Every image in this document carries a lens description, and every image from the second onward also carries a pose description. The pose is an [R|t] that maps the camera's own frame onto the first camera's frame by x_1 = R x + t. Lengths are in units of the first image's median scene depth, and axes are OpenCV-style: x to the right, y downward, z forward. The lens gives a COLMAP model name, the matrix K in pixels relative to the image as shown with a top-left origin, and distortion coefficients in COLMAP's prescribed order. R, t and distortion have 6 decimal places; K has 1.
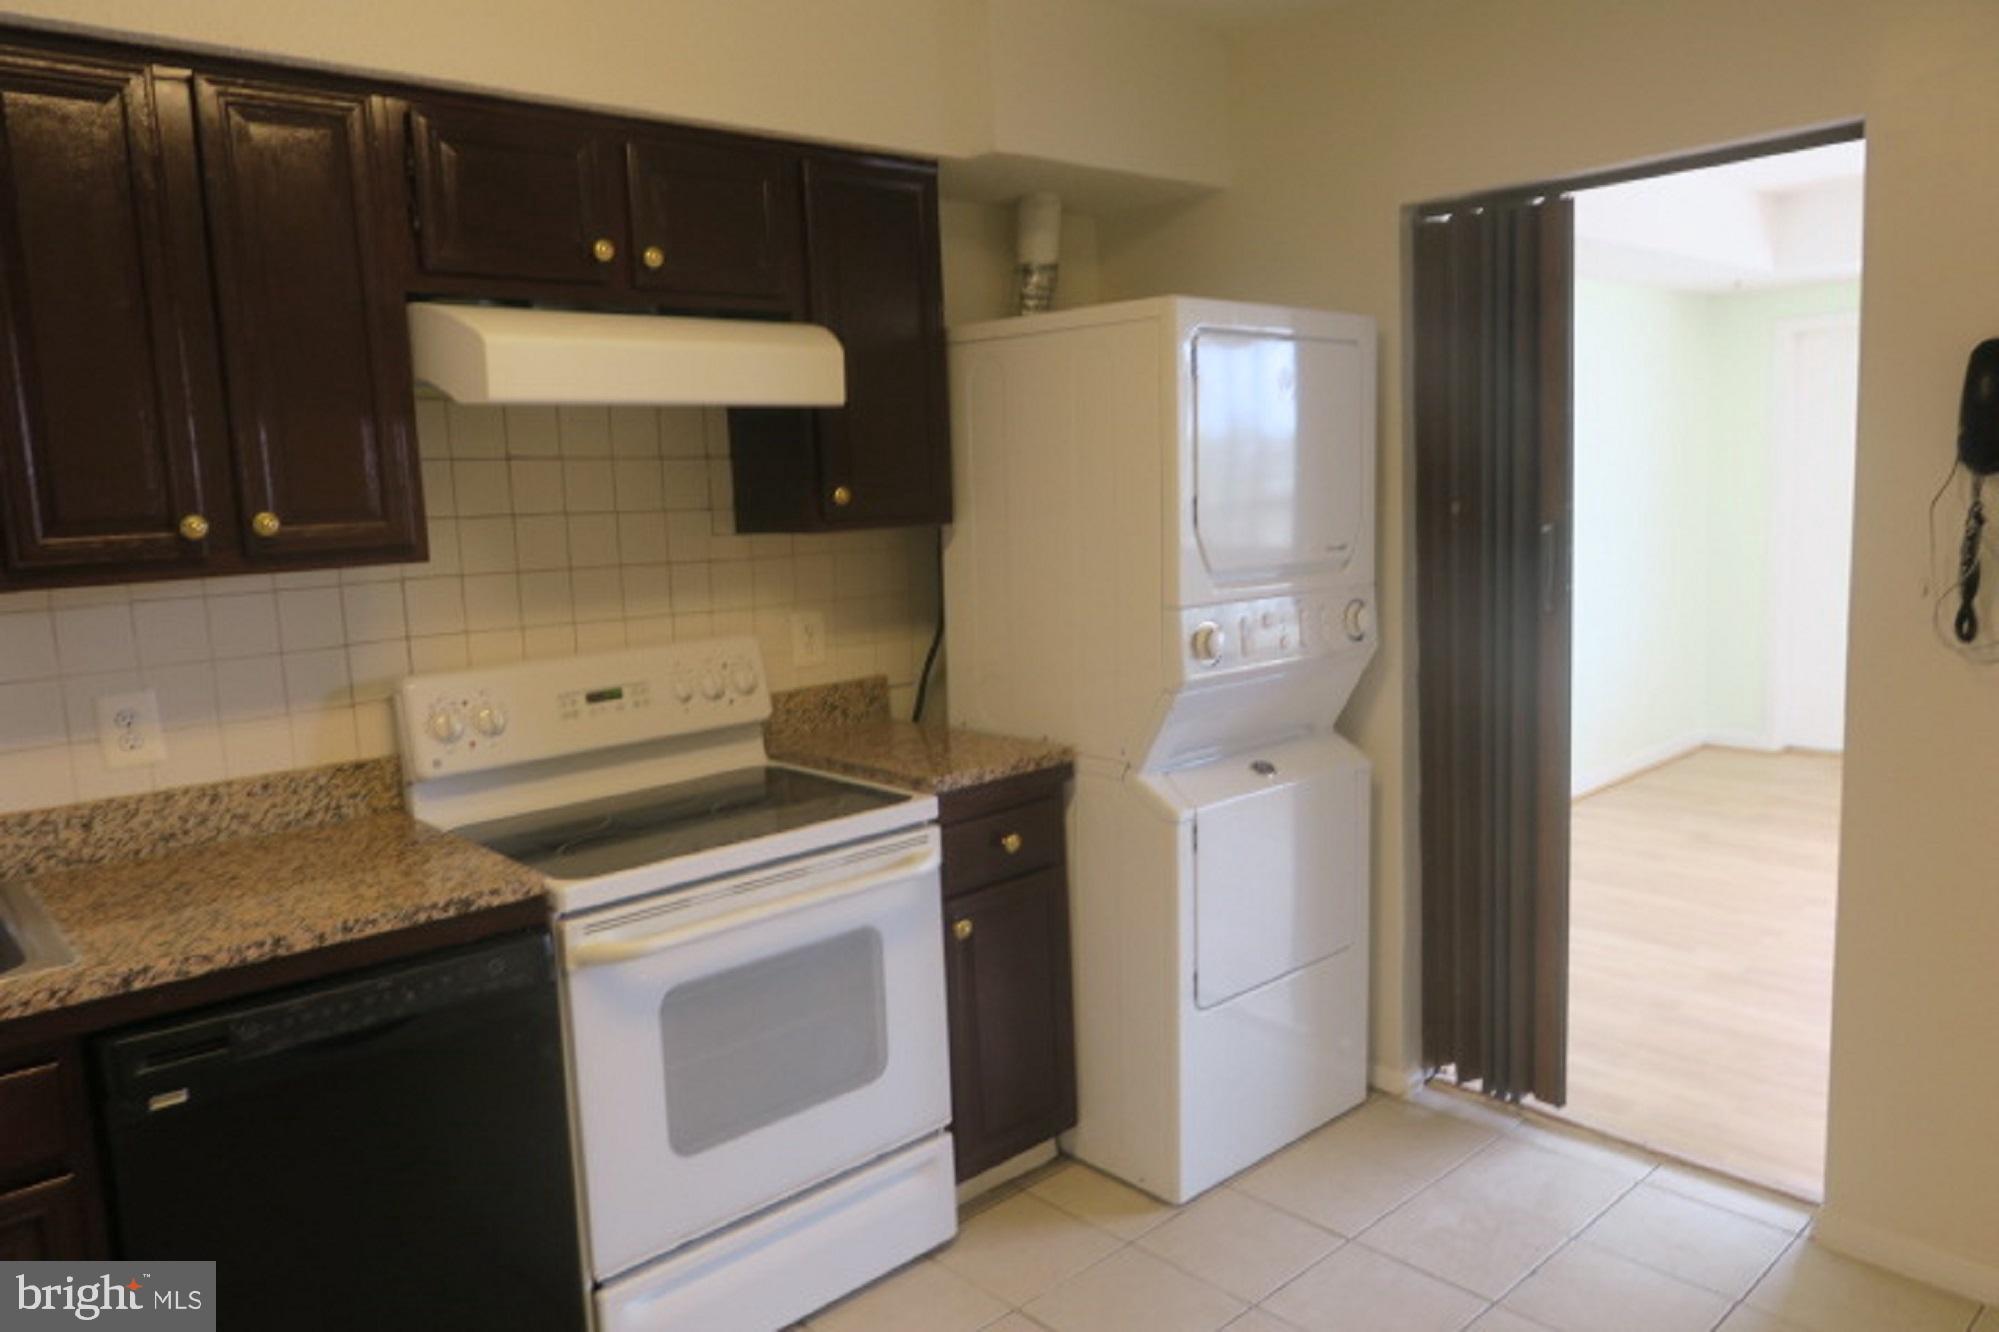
lens RADIAL K [[1374.6, 0, 999.5], [0, 1374.6, 666.0], [0, 0, 1]] dist [-0.017580, 0.005104]
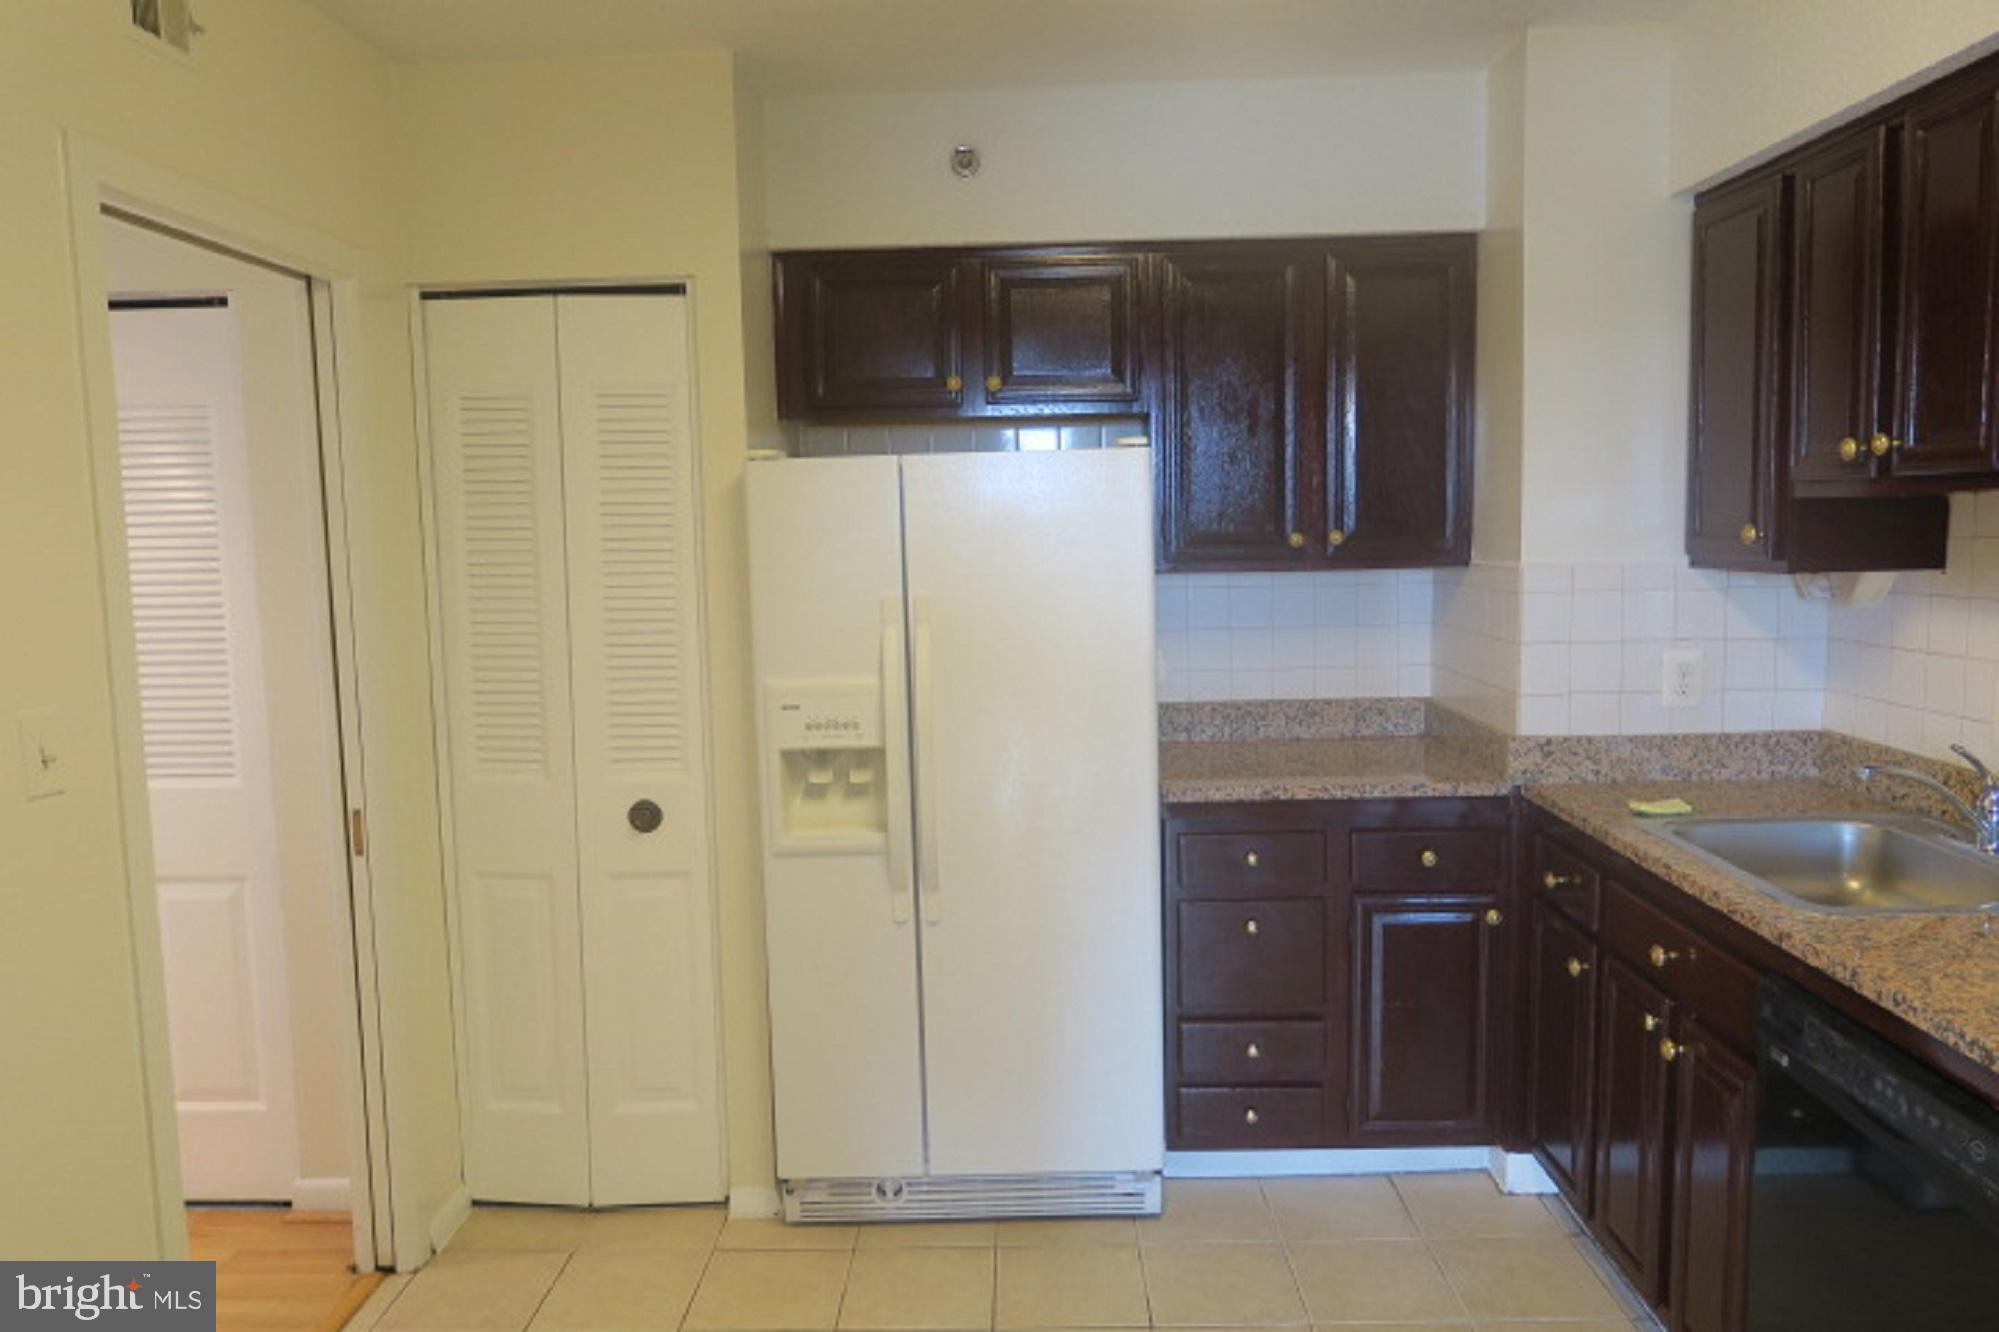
lens RADIAL K [[1384.8, 0, 1002.6], [0, 1384.8, 663.9], [0, 0, 1]] dist [-0.016572, 0.008634]
pose [[-0.686155, 0.130721, -0.715614, 0.394585], [-0.050568, 0.972772, 0.226182, -0.143739], [0.725696, 0.191383, -0.660862, 0.841061]]
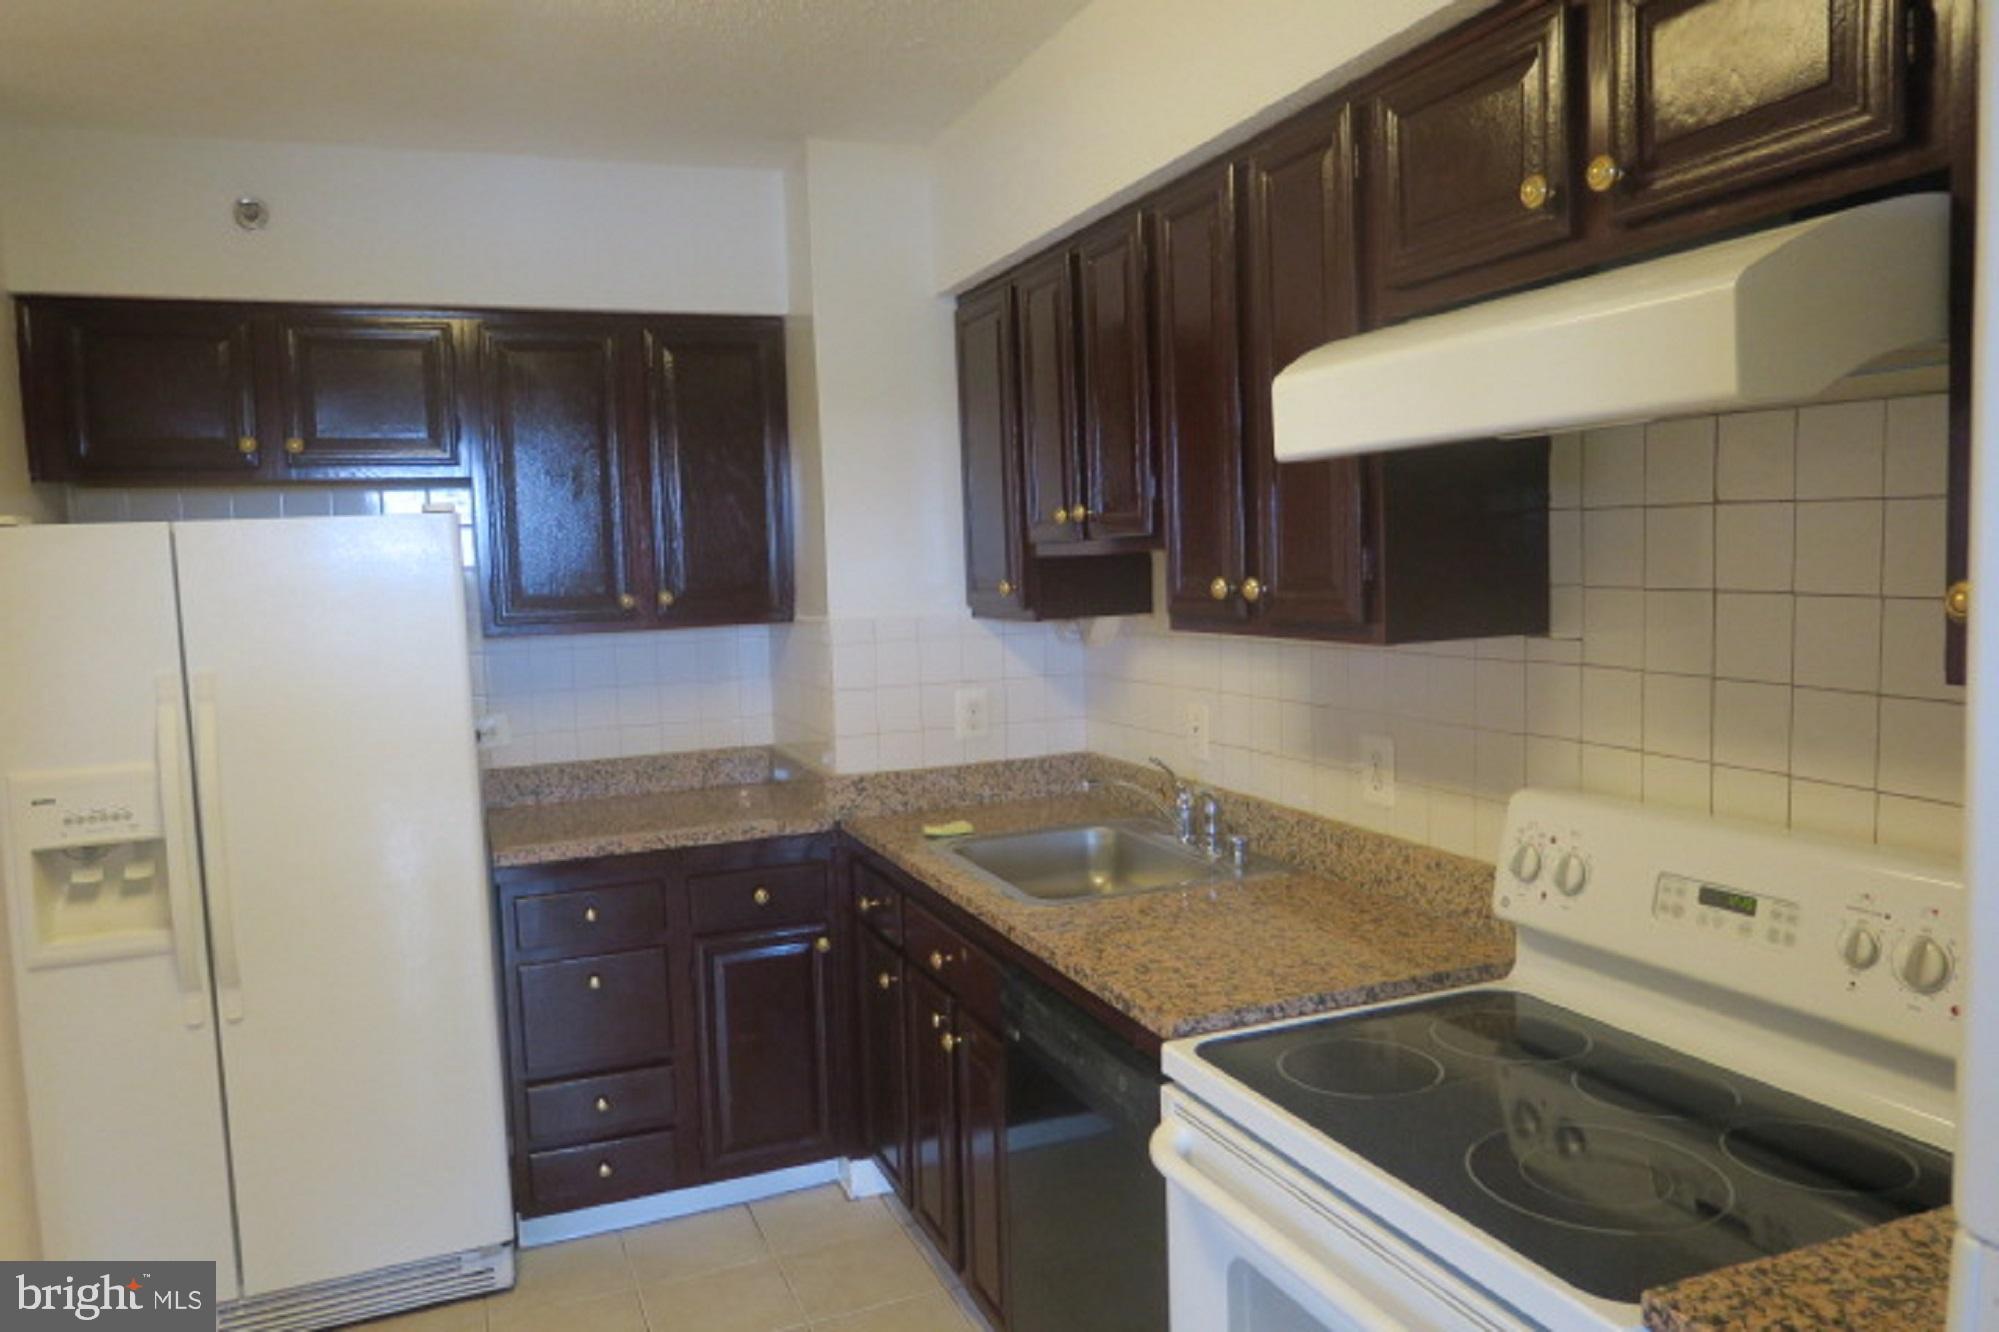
lens RADIAL K [[1384.8, 0, 1002.6], [0, 1384.8, 663.9], [0, 0, 1]] dist [-0.016572, 0.008634]
pose [[-0.344720, 0.123532, -0.930542, 0.392474], [-0.079667, 0.983877, 0.160125, -0.161087], [0.935319, 0.129332, -0.329320, 0.949688]]
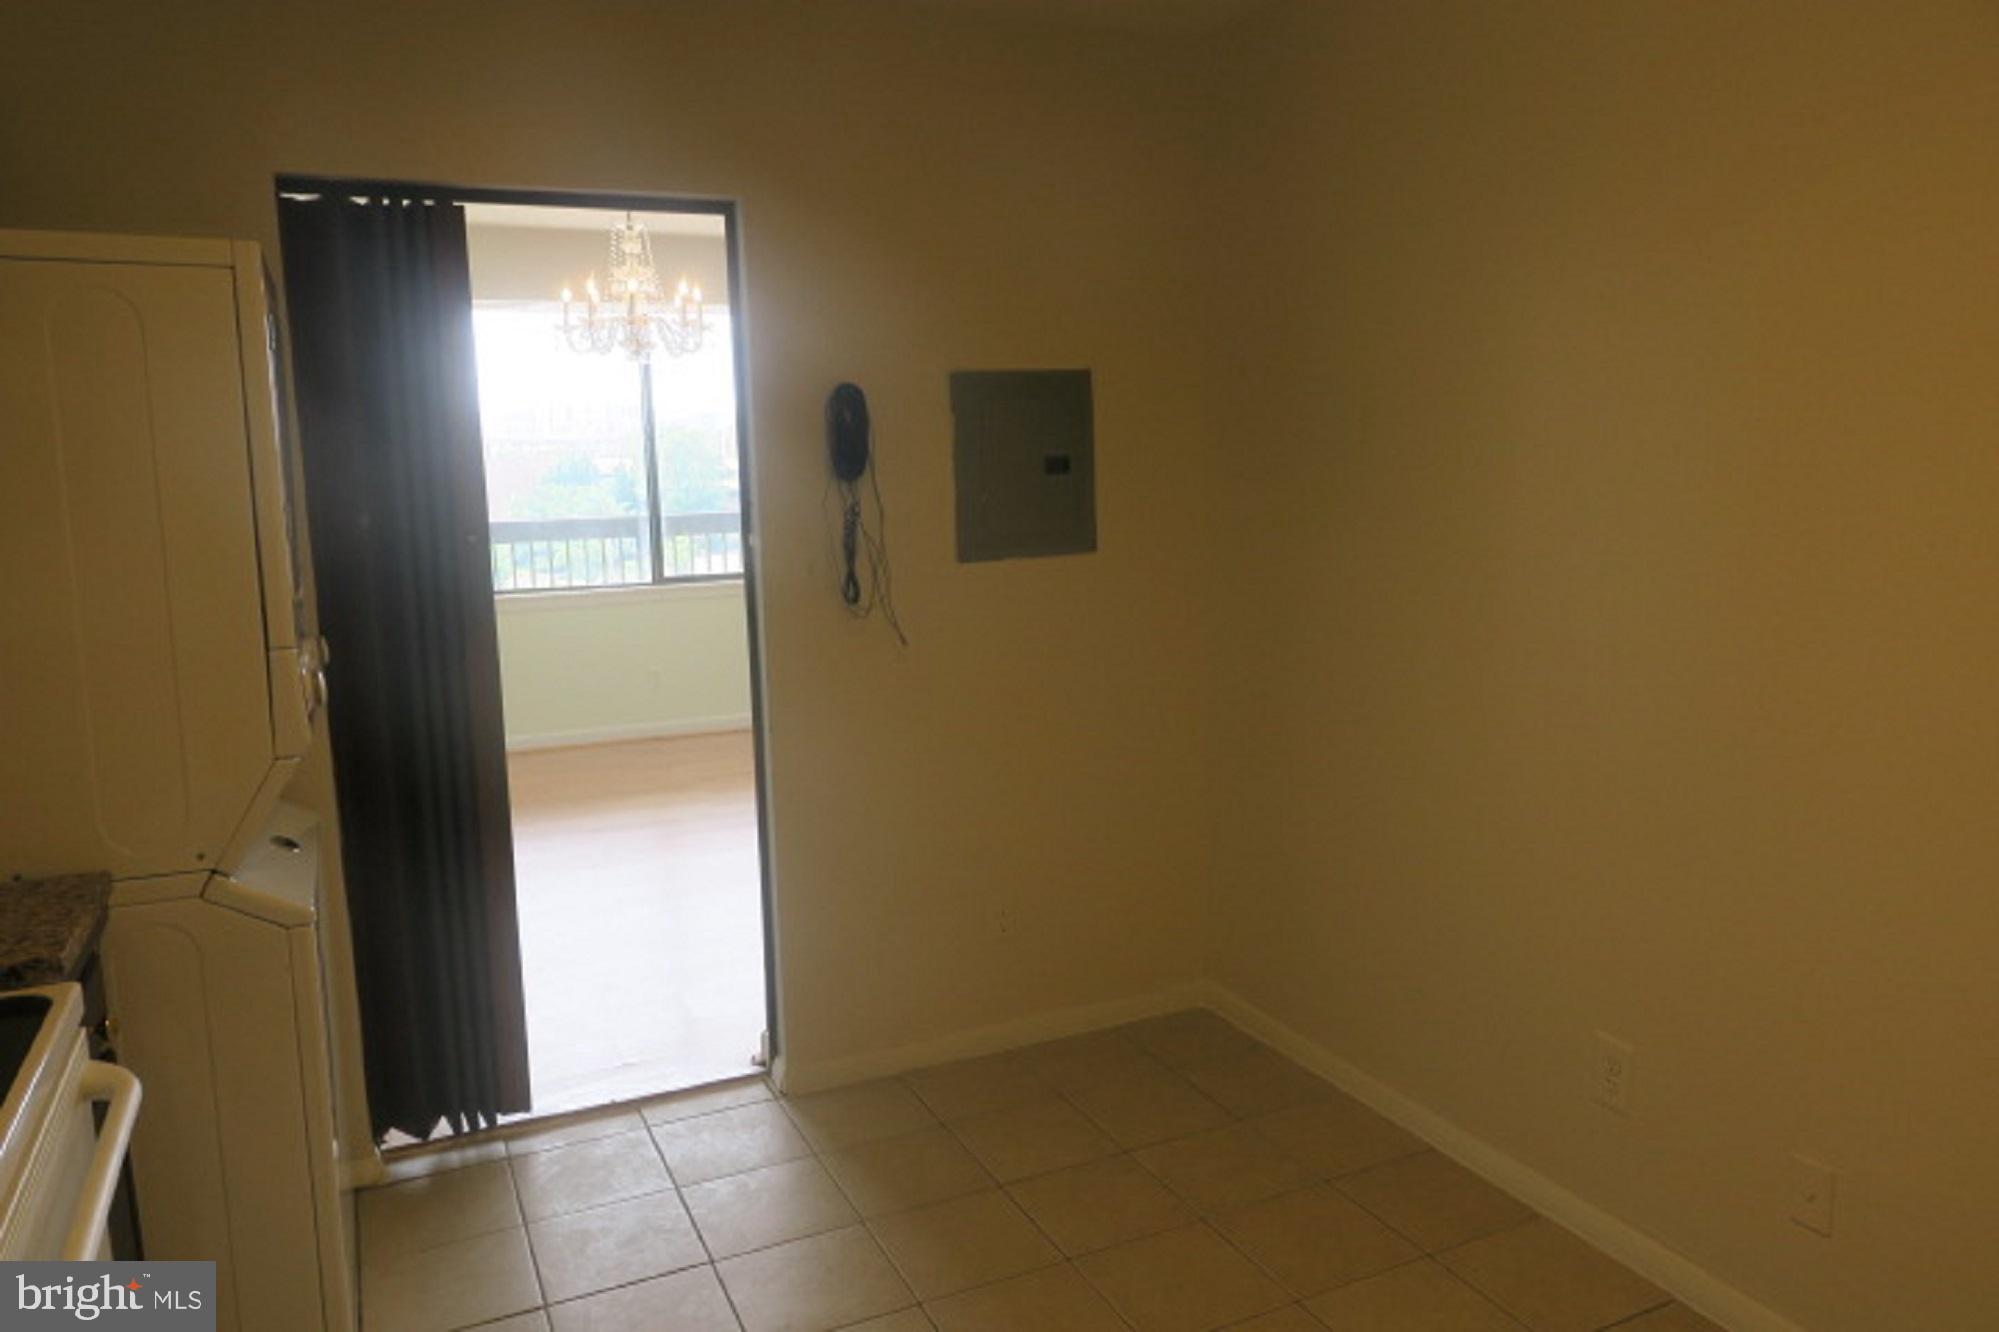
lens RADIAL K [[1374.6, 0, 999.5], [0, 1374.6, 666.0], [0, 0, 1]] dist [-0.017580, 0.005104]
pose [[0.284986, -0.112035, 0.951962, -0.511672], [0.140088, 0.987350, 0.074262, -0.033788], [-0.948239, 0.112195, 0.297076, 0.408449]]
